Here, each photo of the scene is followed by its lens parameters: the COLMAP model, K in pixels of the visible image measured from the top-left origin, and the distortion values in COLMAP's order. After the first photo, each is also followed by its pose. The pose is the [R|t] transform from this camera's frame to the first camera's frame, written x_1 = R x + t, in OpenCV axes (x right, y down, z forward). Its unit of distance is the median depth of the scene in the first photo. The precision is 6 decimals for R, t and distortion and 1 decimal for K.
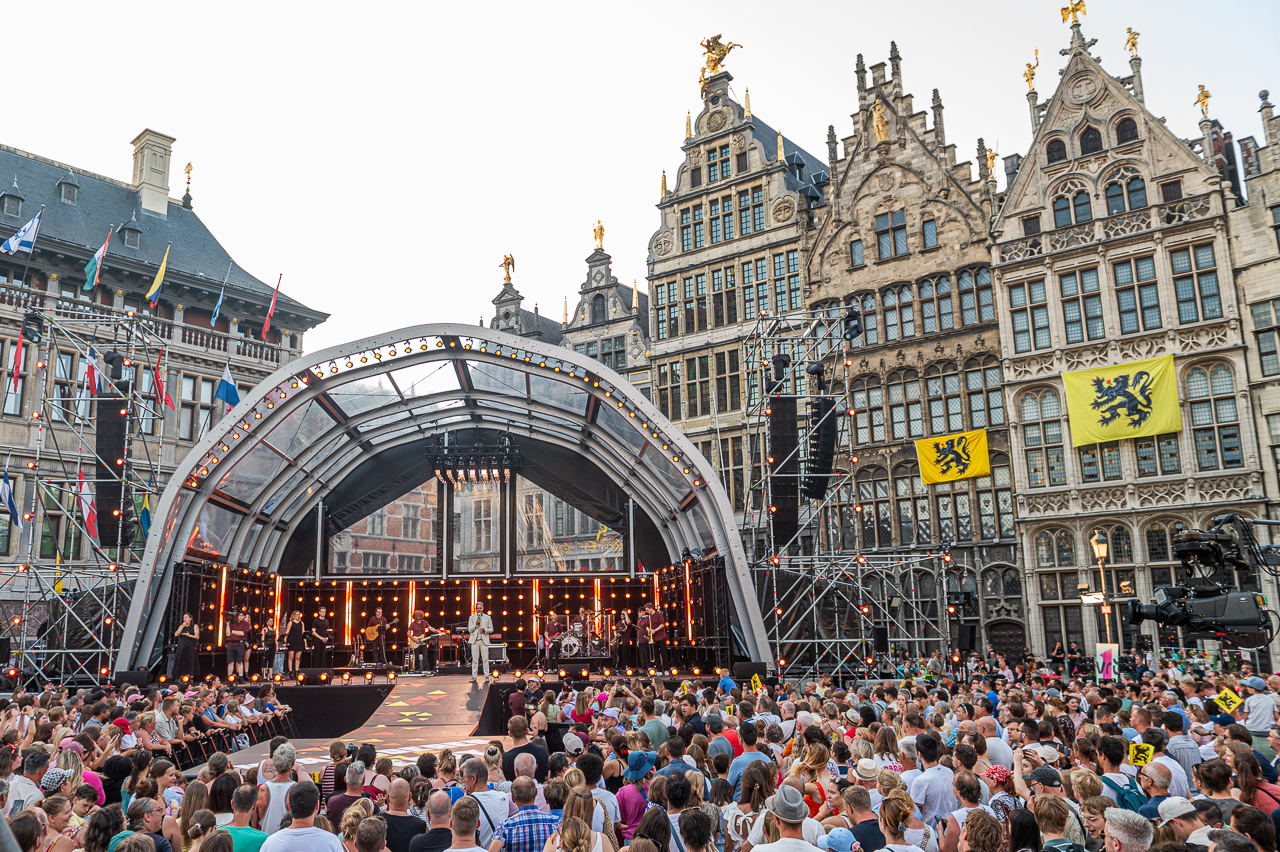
lens RADIAL K [[952.2, 0, 581.6], [0, 952.2, 464.1], [0, 0, 1]] dist [-0.009447, -0.009859]
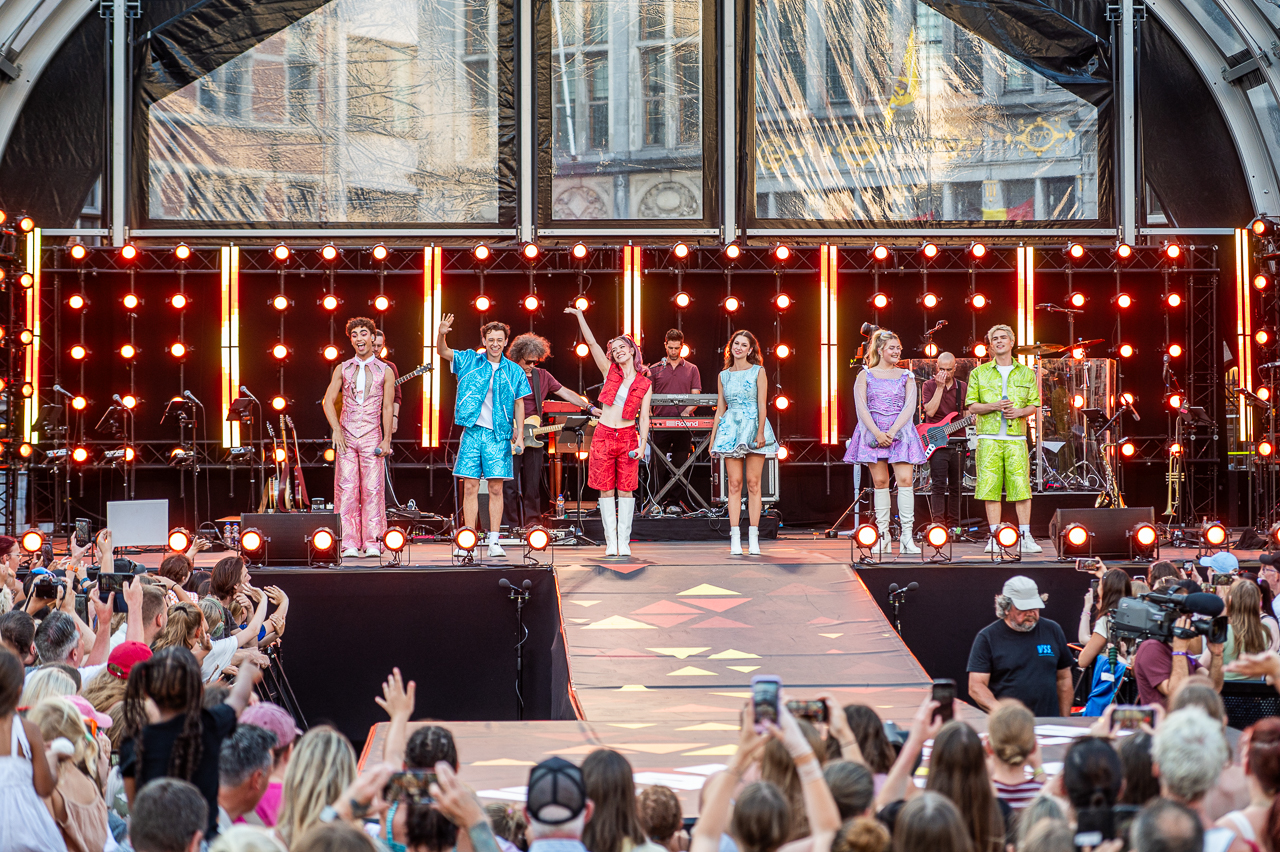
lens RADIAL K [[3090.4, 0, 617.1], [0, 3090.4, 426.2], [0, 0, 1]] dist [-0.088935, -0.230830]
pose [[0.999845, 0.009475, 0.014839, -0.132363], [-0.011882, 0.985090, 0.171630, 0.007392], [-0.012991, -0.171780, 0.985050, 0.000929]]
